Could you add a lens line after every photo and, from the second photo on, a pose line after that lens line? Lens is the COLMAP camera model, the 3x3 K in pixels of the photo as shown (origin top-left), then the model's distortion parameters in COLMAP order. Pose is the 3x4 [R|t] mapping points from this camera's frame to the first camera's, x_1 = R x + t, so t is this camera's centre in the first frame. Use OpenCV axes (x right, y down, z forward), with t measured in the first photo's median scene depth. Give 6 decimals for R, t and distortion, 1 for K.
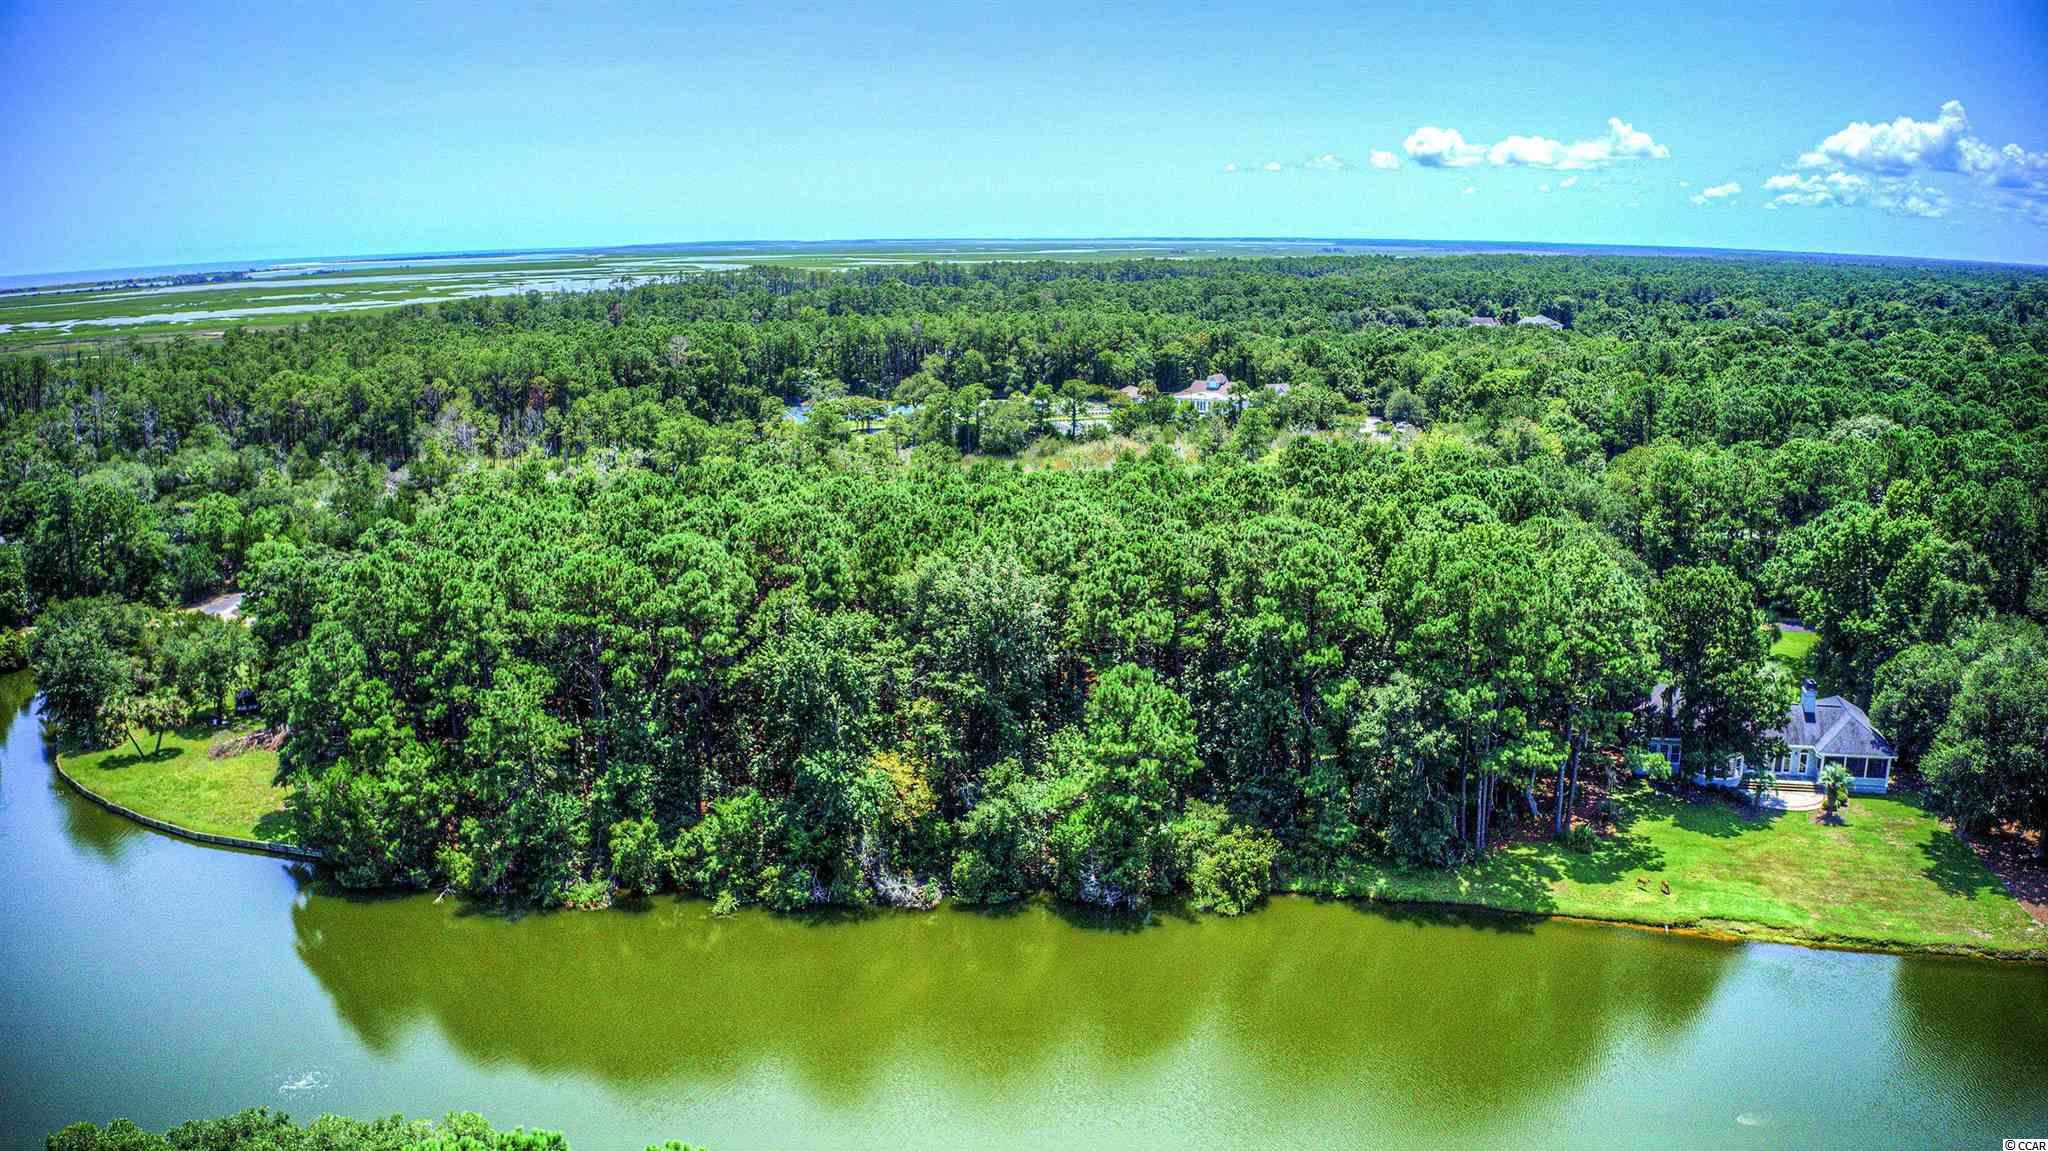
lens RADIAL K [[1611.6, 0, 1019.0], [0, 1611.6, 561.1], [0, 0, 1]] dist [-0.208300, 0.027813]
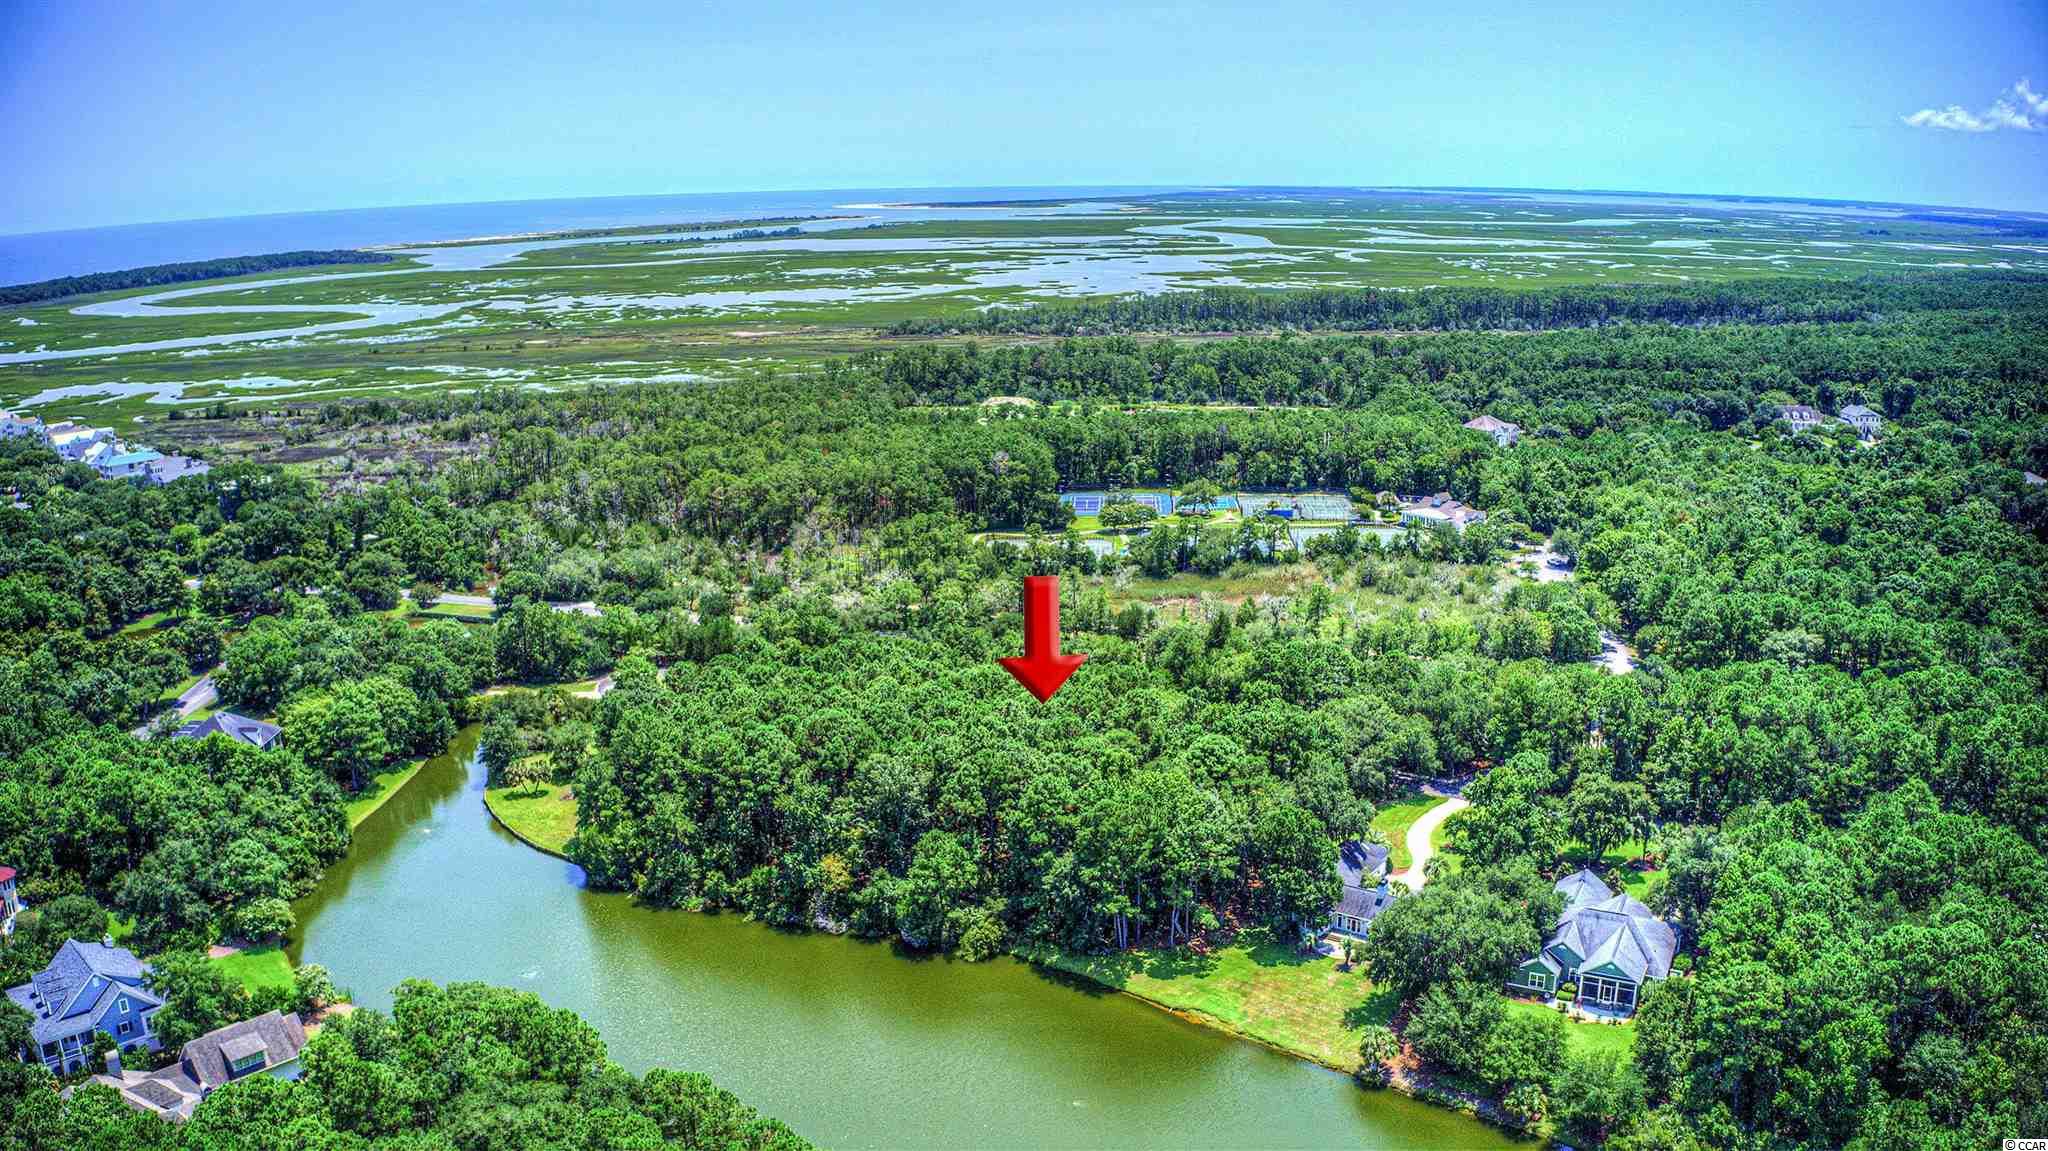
lens RADIAL K [[1611.6, 0, 1019.0], [0, 1611.6, 561.1], [0, 0, 1]] dist [-0.208300, 0.027813]
pose [[0.941332, 0.072550, -0.329591, 0.760335], [-0.060394, 0.997068, 0.046986, -0.352385], [0.332034, -0.024324, 0.942954, -0.797915]]
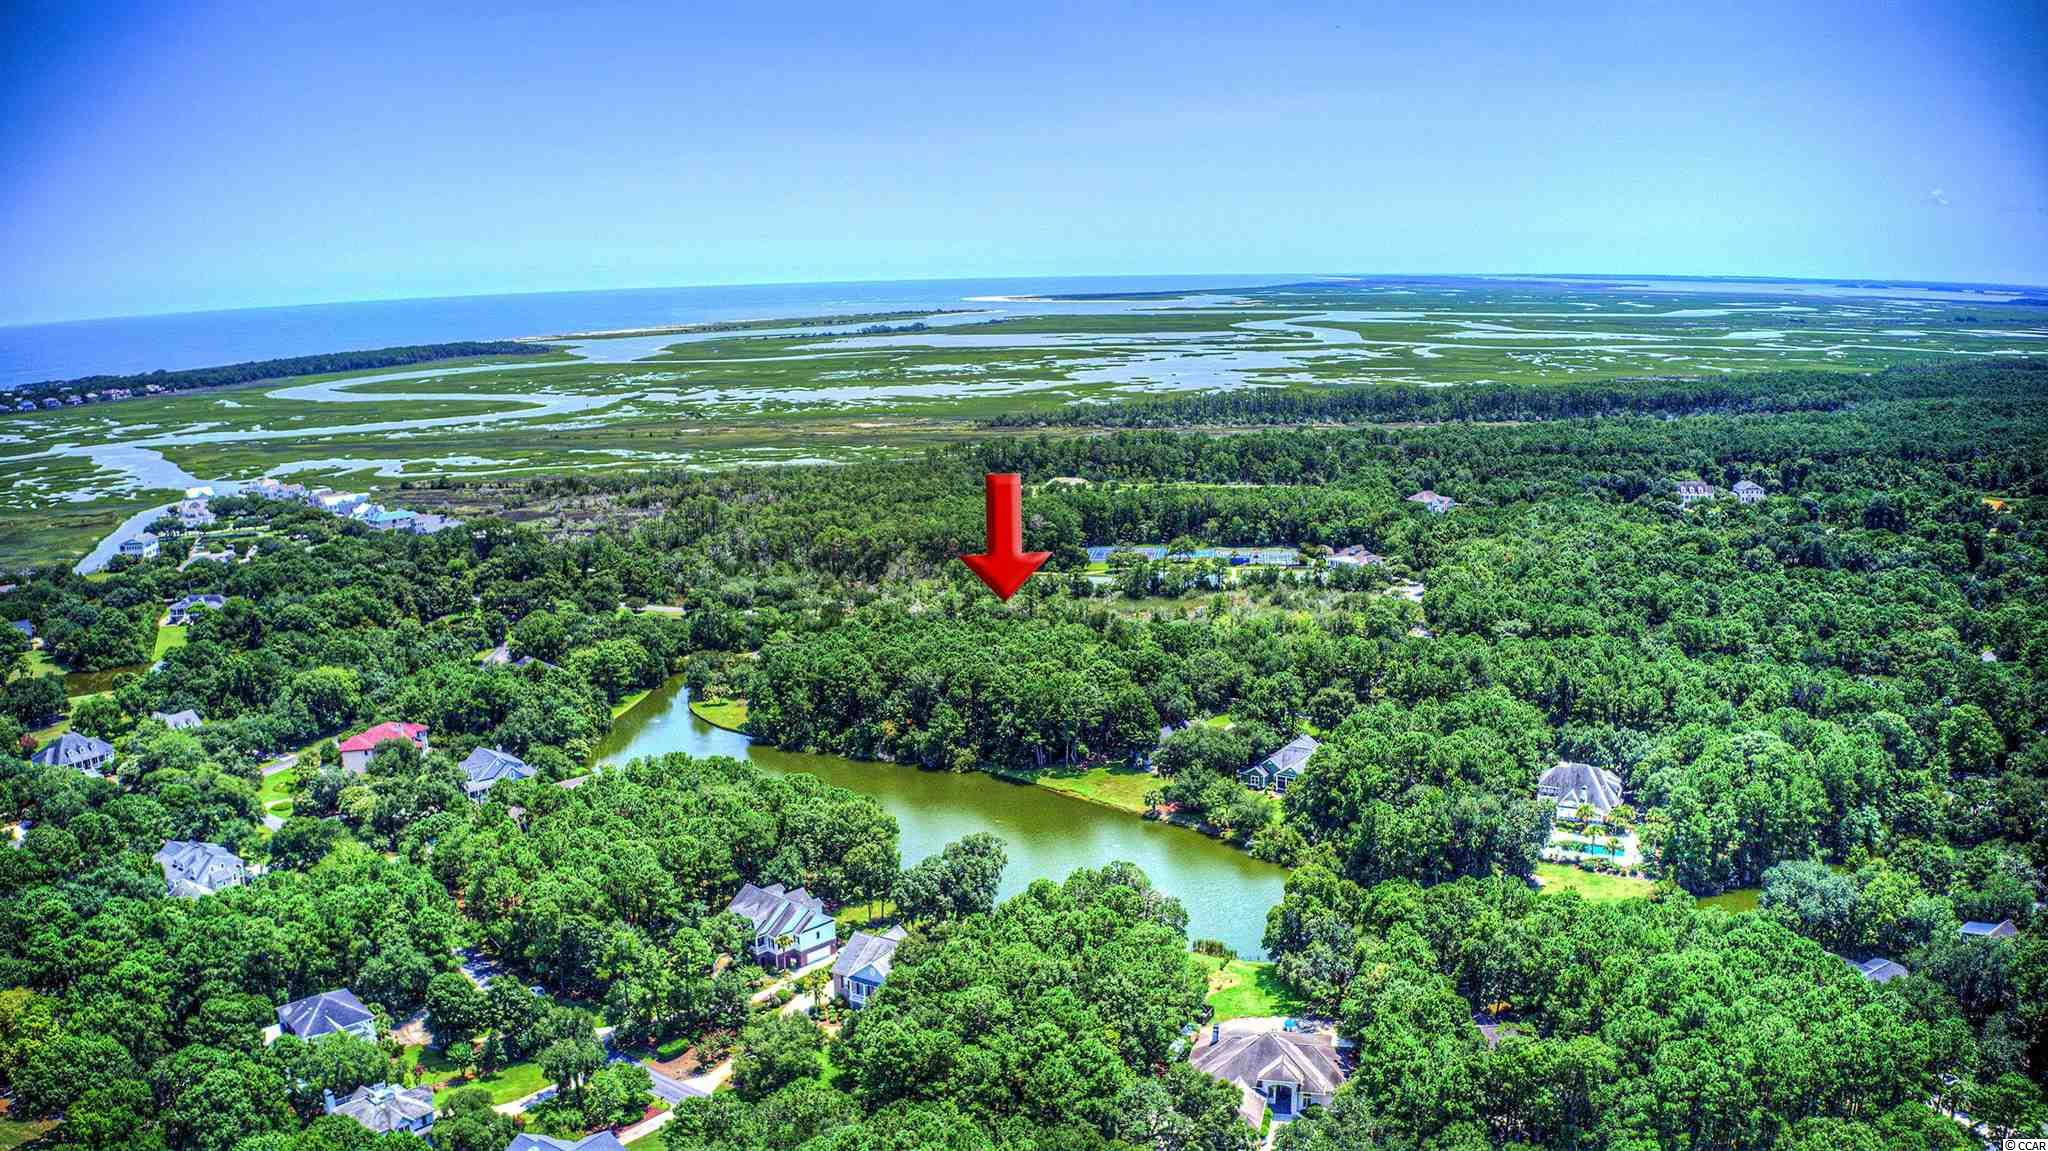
lens RADIAL K [[1611.6, 0, 1019.0], [0, 1611.6, 561.1], [0, 0, 1]] dist [-0.208300, 0.027813]
pose [[0.911224, 0.060509, -0.407442, 1.642433], [-0.066938, 0.997756, -0.001528, -0.255479], [0.406435, 0.028666, 0.913230, -2.220549]]
